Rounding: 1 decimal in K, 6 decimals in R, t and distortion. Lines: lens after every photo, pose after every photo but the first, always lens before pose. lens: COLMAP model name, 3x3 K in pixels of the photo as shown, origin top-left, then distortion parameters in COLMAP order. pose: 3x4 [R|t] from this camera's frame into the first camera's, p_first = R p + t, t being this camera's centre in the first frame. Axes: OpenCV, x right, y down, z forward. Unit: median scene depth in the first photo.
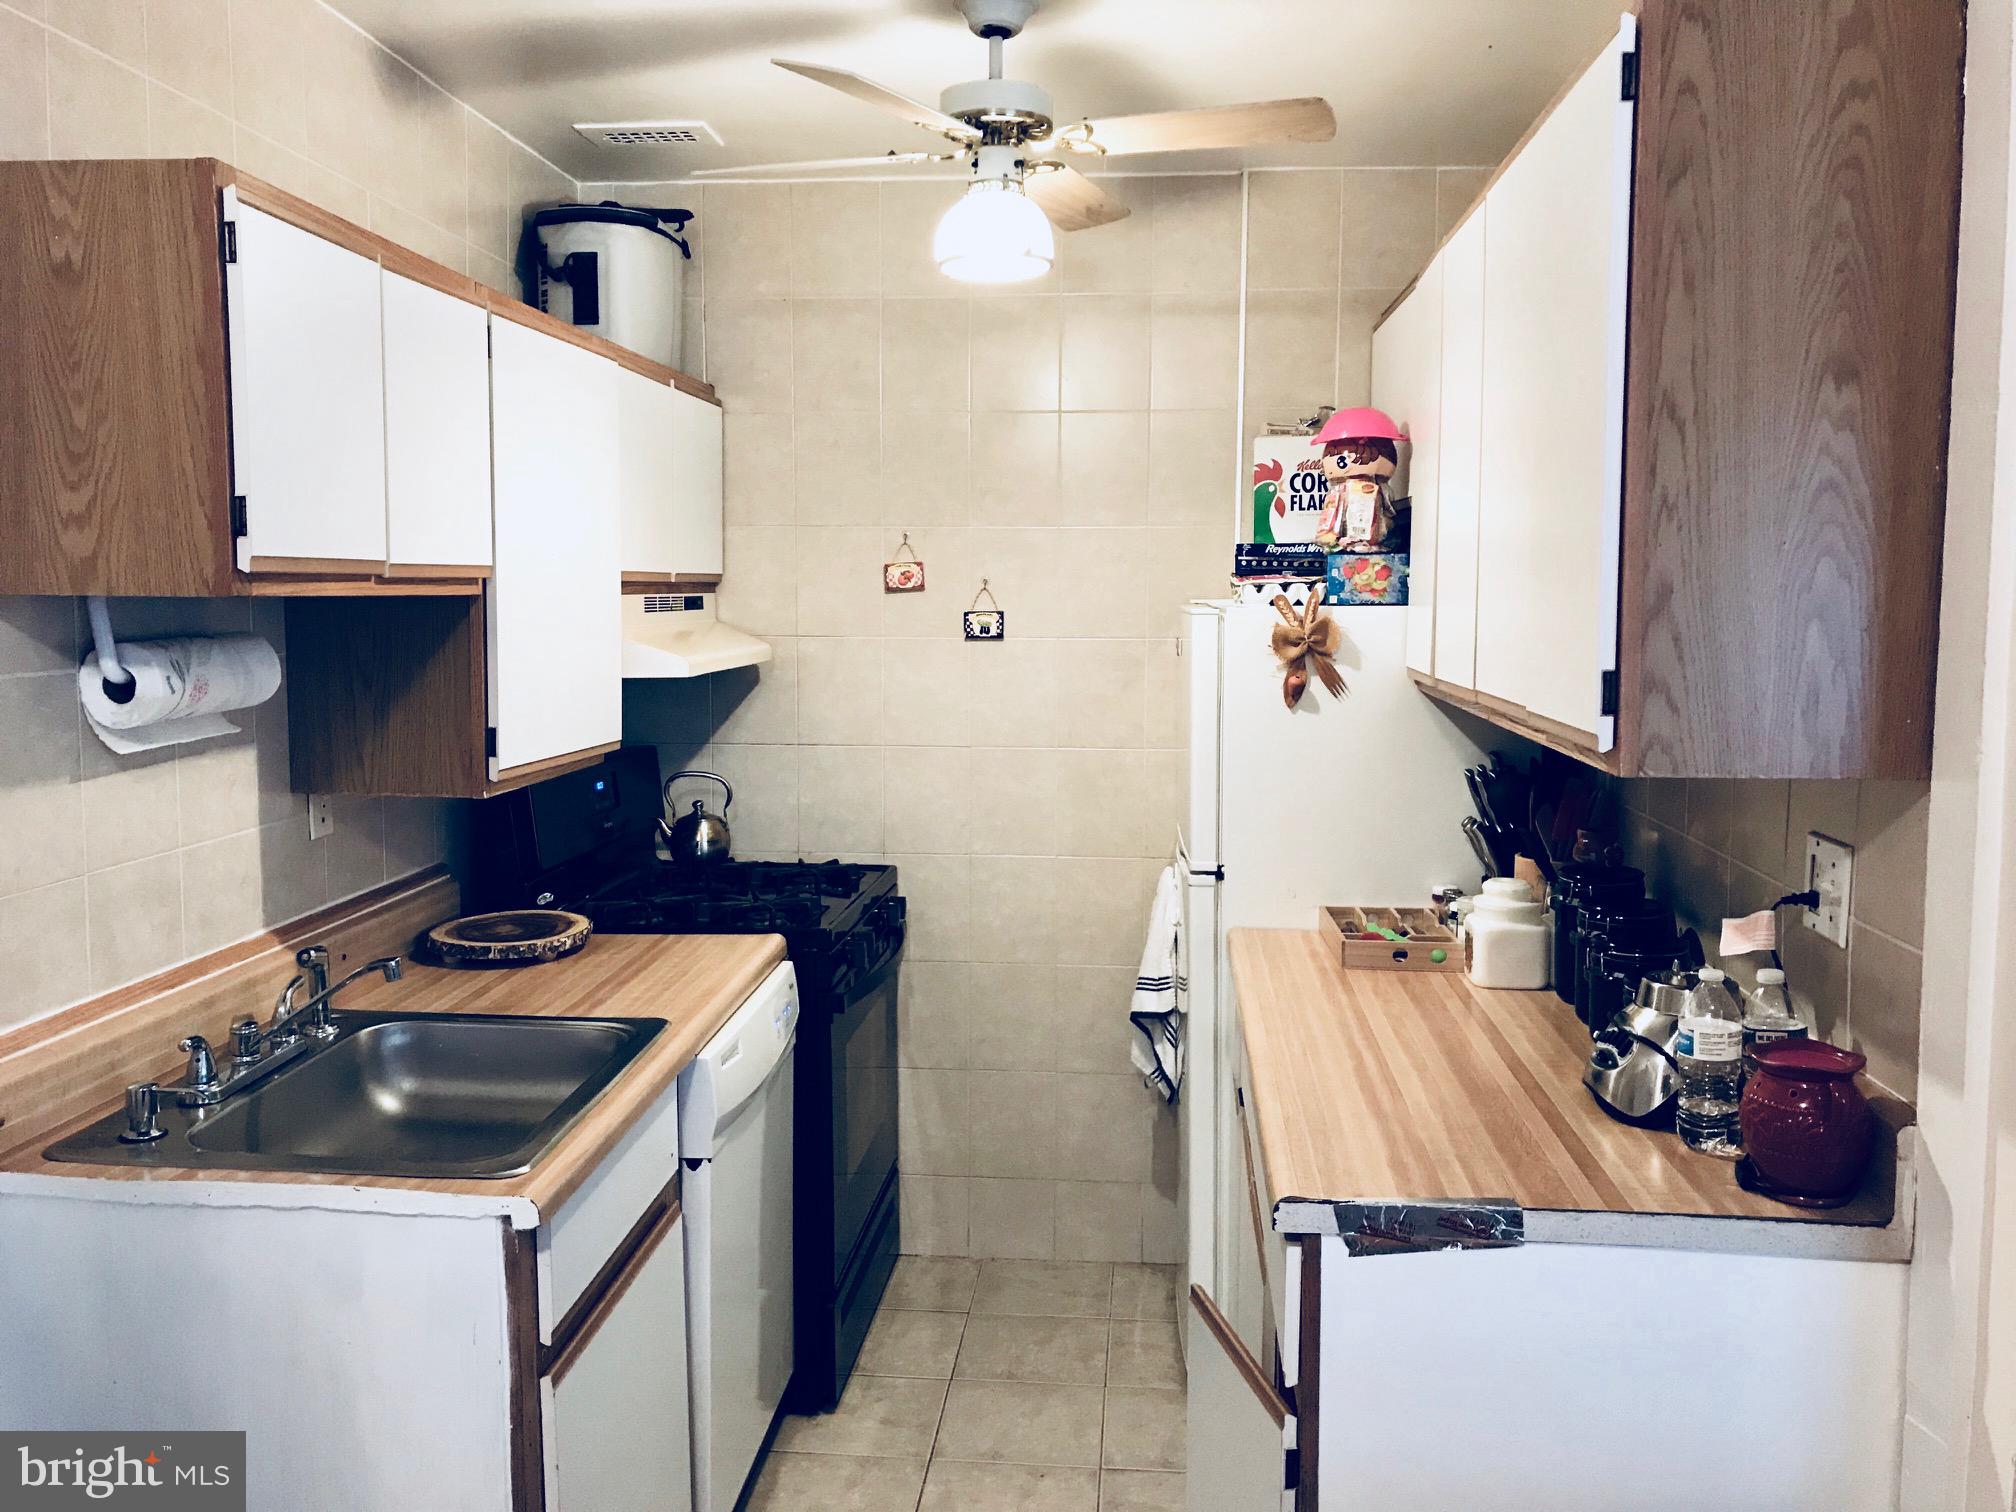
lens RADIAL K [[1661.9, 0, 1010.7], [0, 1661.9, 738.9], [0, 0, 1]] dist [0.038026, -0.016643]
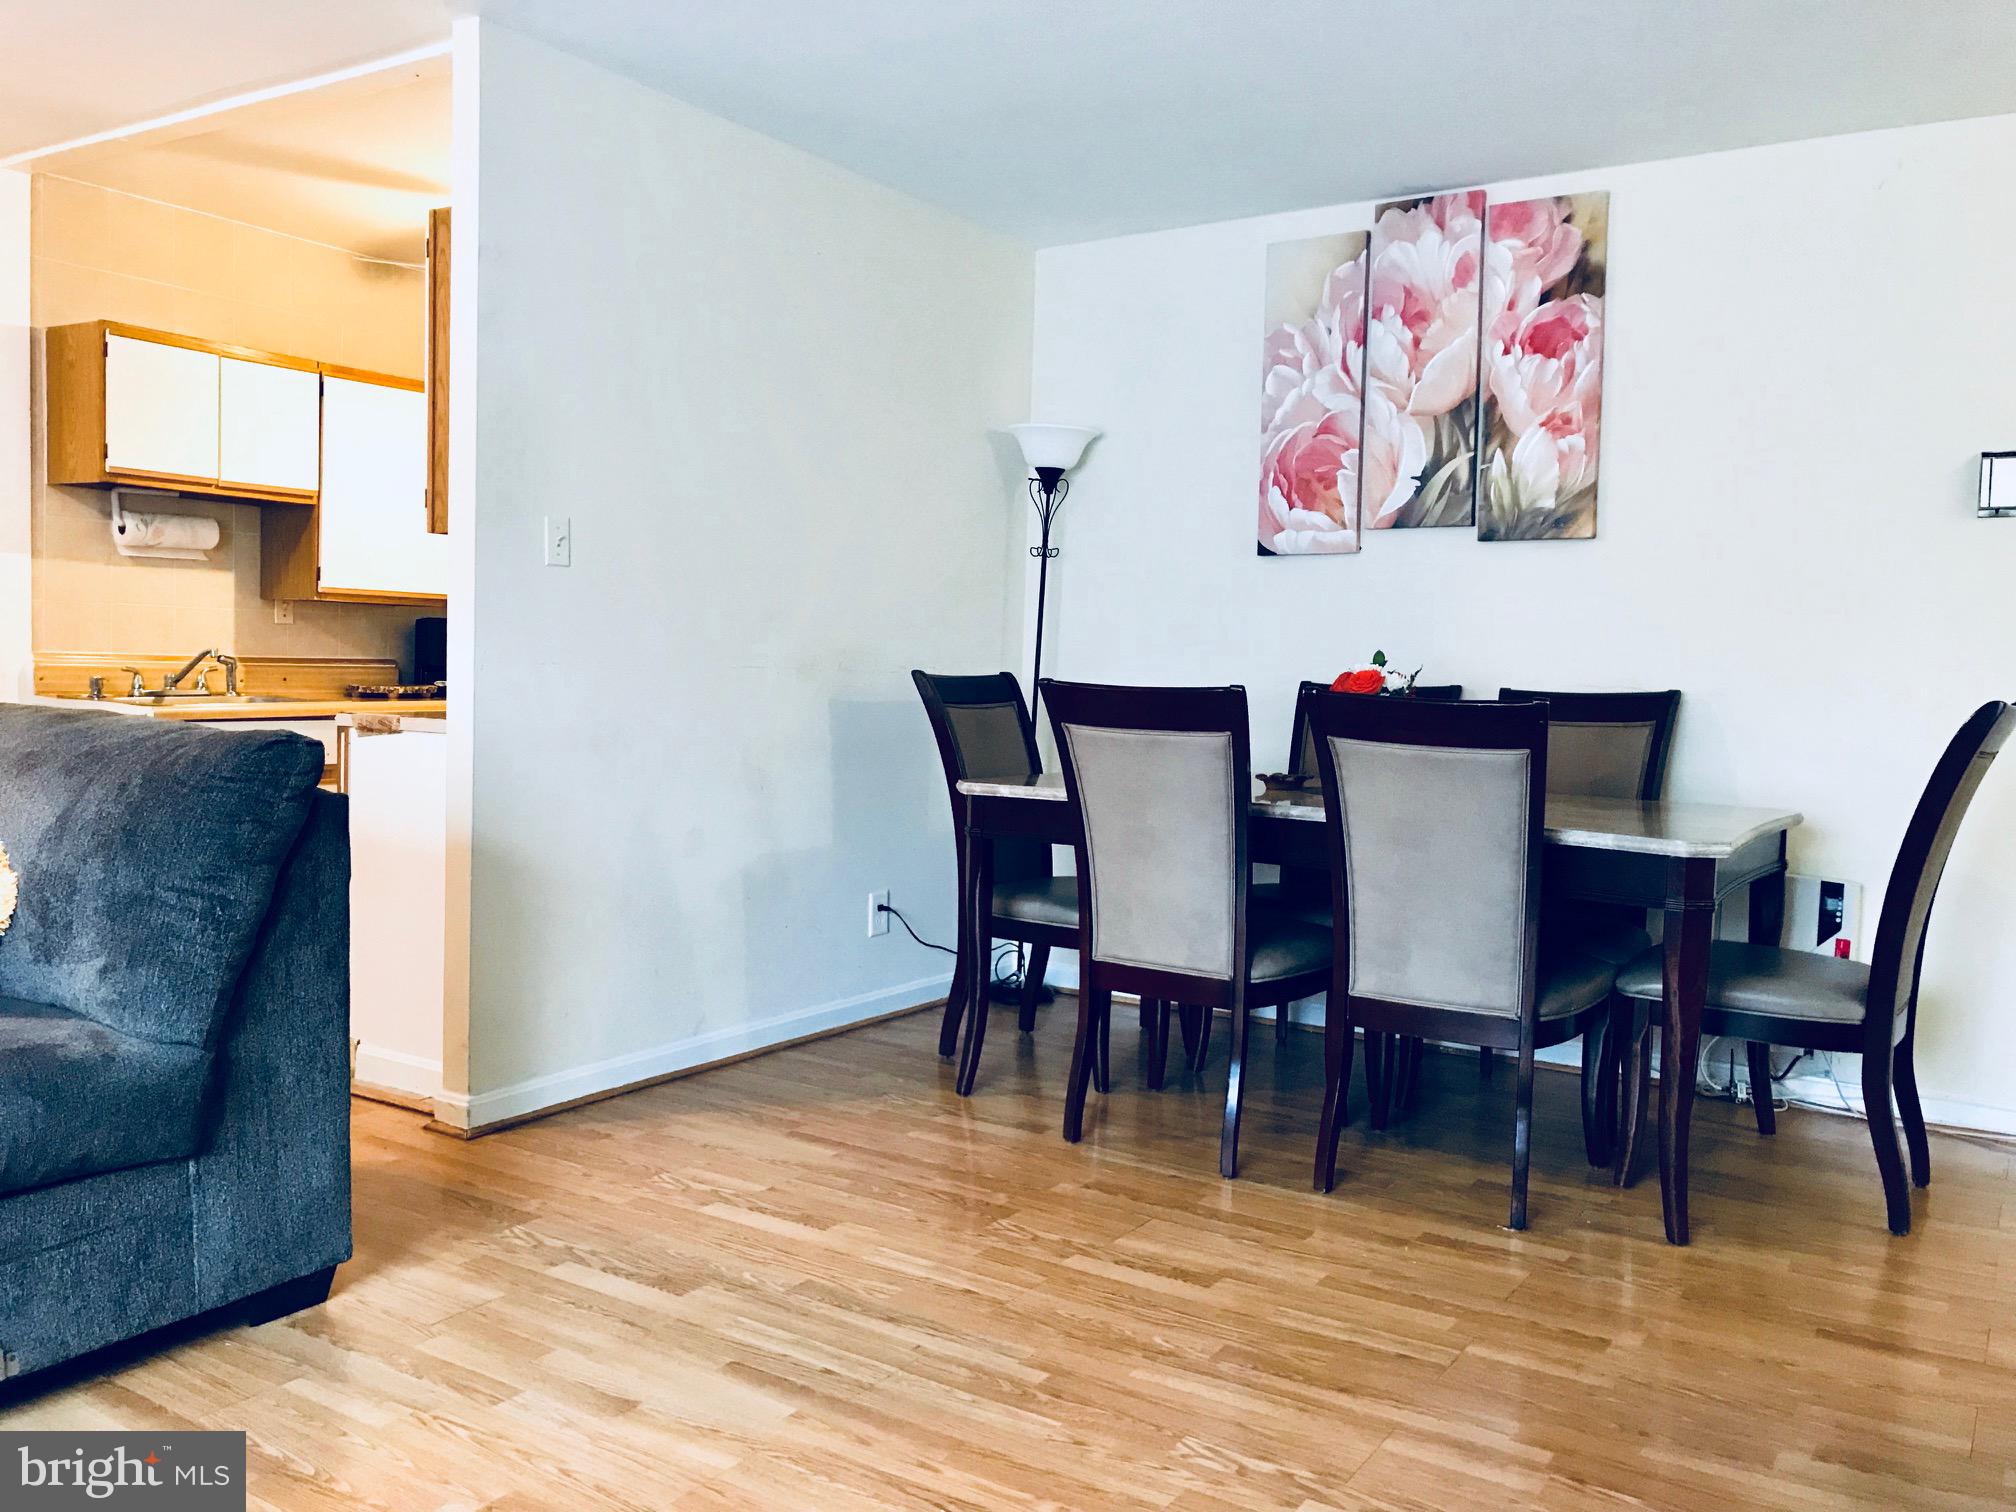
lens RADIAL K [[1661.9, 0, 1005.4], [0, 1661.9, 739.3], [0, 0, 1]] dist [0.038026, -0.016643]
pose [[0.888707, 0.042629, -0.456489, 1.798879], [-0.063491, 0.997518, -0.030453, 0.276080], [0.454058, 0.056047, 0.889208, -0.612549]]
